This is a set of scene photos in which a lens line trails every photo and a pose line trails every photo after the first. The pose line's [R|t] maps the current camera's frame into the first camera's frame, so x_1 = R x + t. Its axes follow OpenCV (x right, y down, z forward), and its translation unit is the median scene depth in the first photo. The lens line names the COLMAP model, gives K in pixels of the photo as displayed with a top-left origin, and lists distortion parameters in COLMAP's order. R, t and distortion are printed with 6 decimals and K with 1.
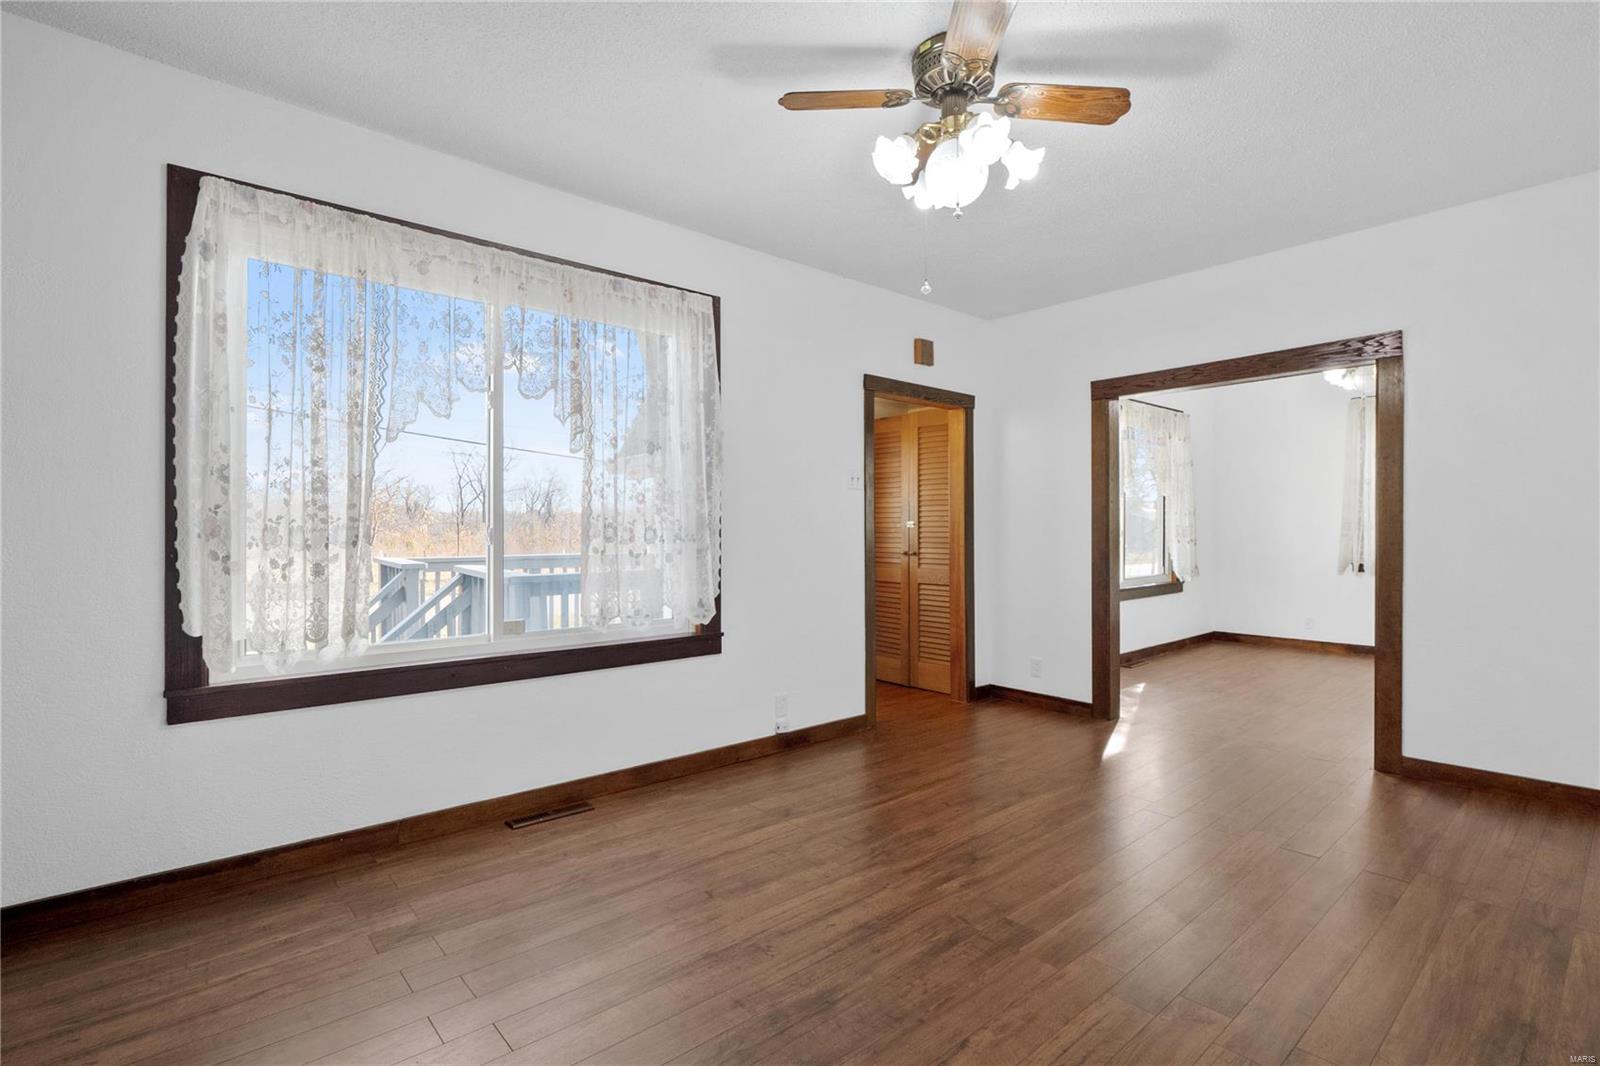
lens RADIAL K [[774.0, 0, 804.2], [0, 774.0, 532.7], [0, 0, 1]] dist [0.002782, 0.002763]
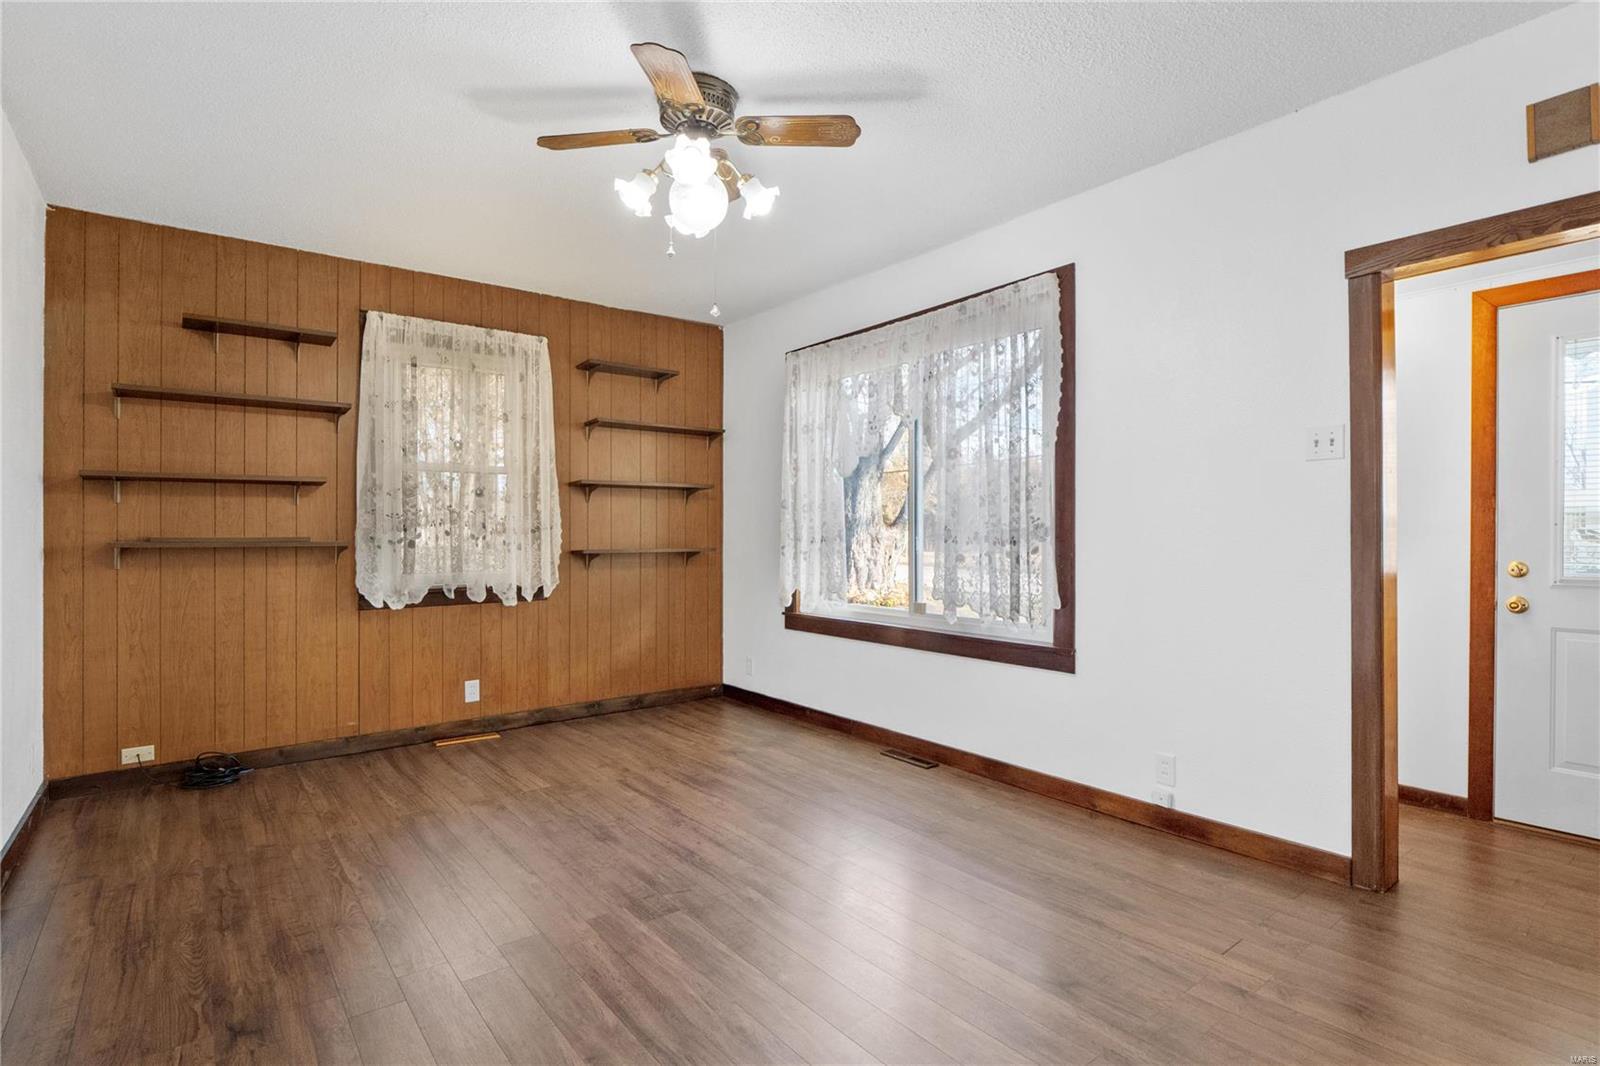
lens RADIAL K [[796.9, 0, 803.3], [0, 796.9, 531.1], [0, 0, 1]] dist [-0.004001, -0.004462]
pose [[-0.079285, 0.002921, -0.996848, 1.210298], [0.009364, 0.999954, 0.002185, -0.013608], [0.996808, -0.009161, -0.079308, 1.156899]]
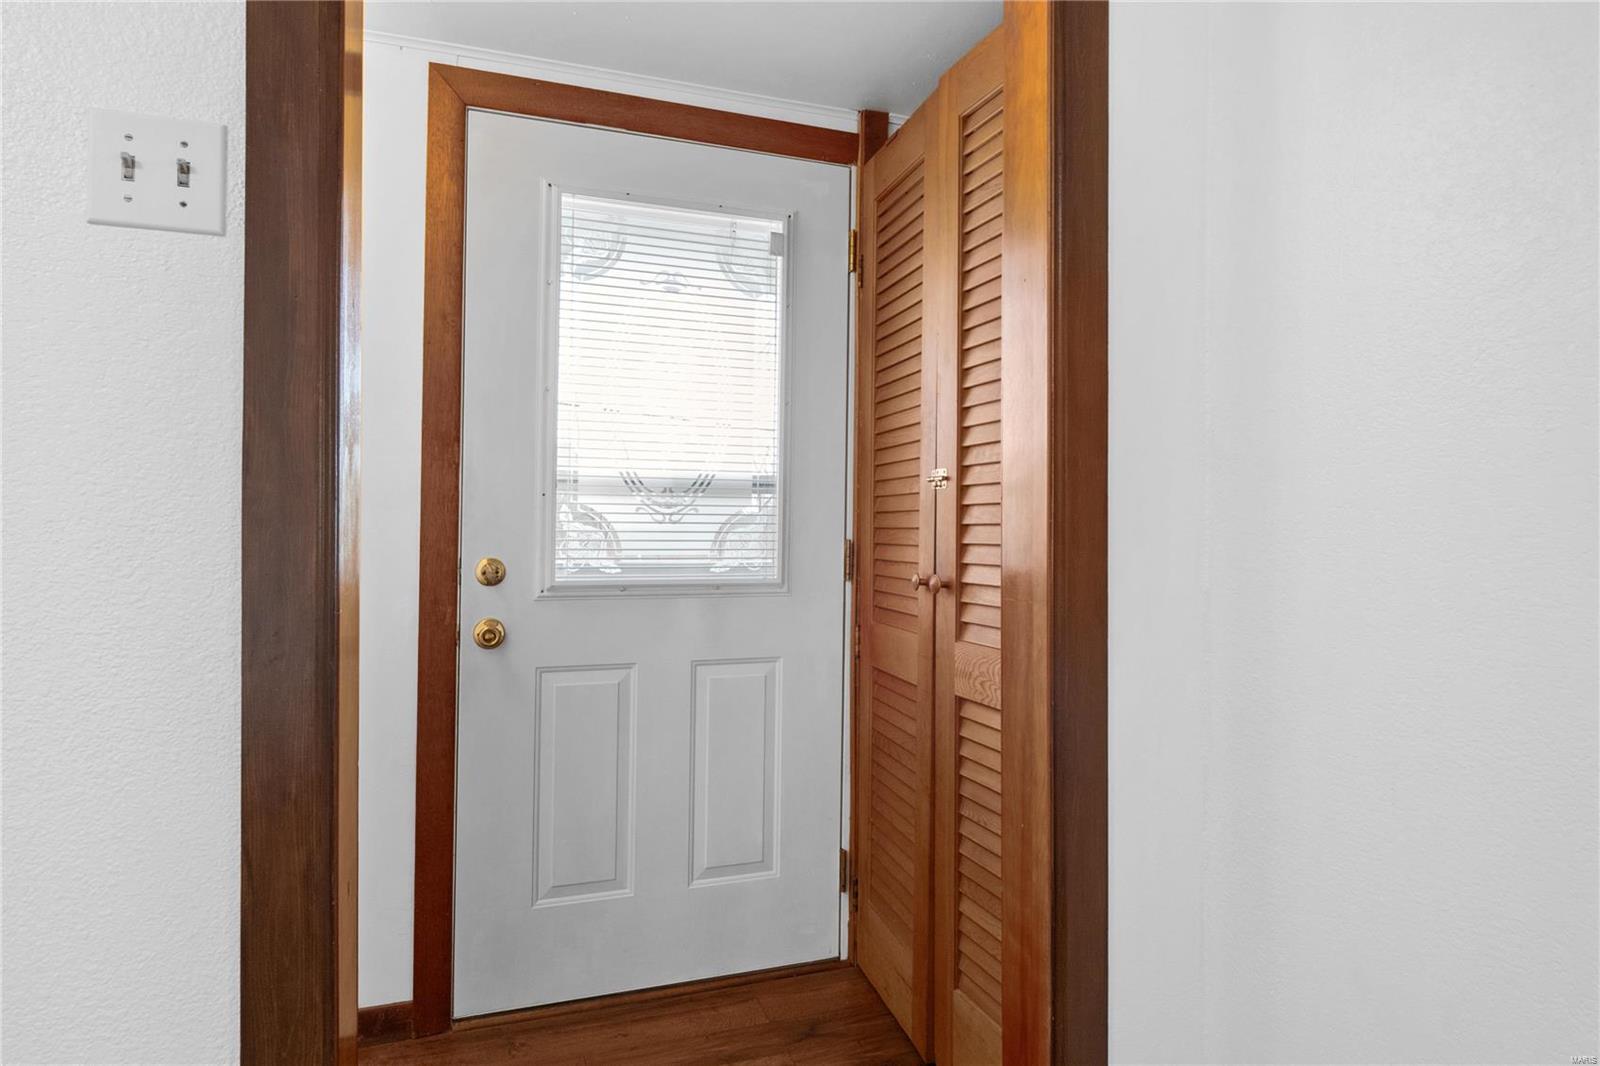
lens RADIAL K [[876.0, 0, 802.0], [0, 876.0, 536.1], [0, 0, 1]] dist [-0.003918, -0.000271]
pose [[0.921824, 0.013388, -0.387378, 0.471119], [-0.011377, 0.999907, 0.007485, 0.017632], [0.387443, -0.002493, 0.921890, 1.545103]]
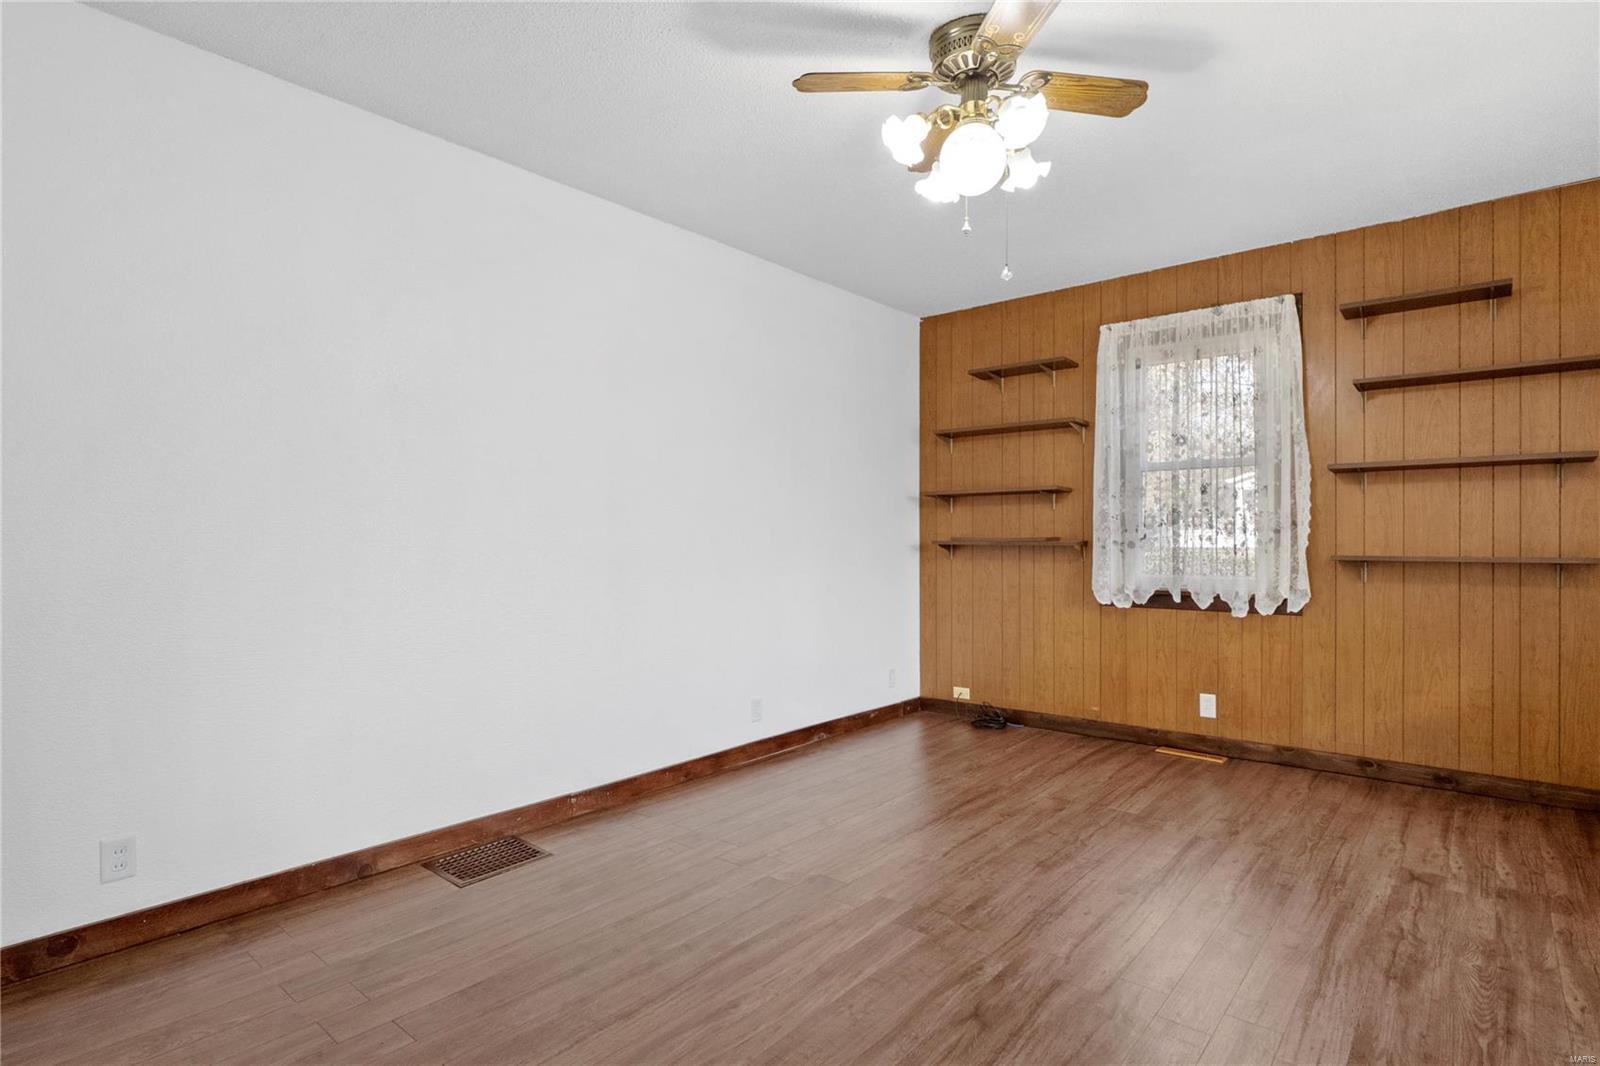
lens RADIAL K [[796.9, 0, 799.1], [0, 796.9, 537.7], [0, 0, 1]] dist [-0.004001, -0.004462]
pose [[-0.991548, 0.004203, -0.129670, 0.502984], [0.005152, 0.999962, -0.006990, 0.003753], [0.129636, -0.007599, -0.991533, 1.819244]]
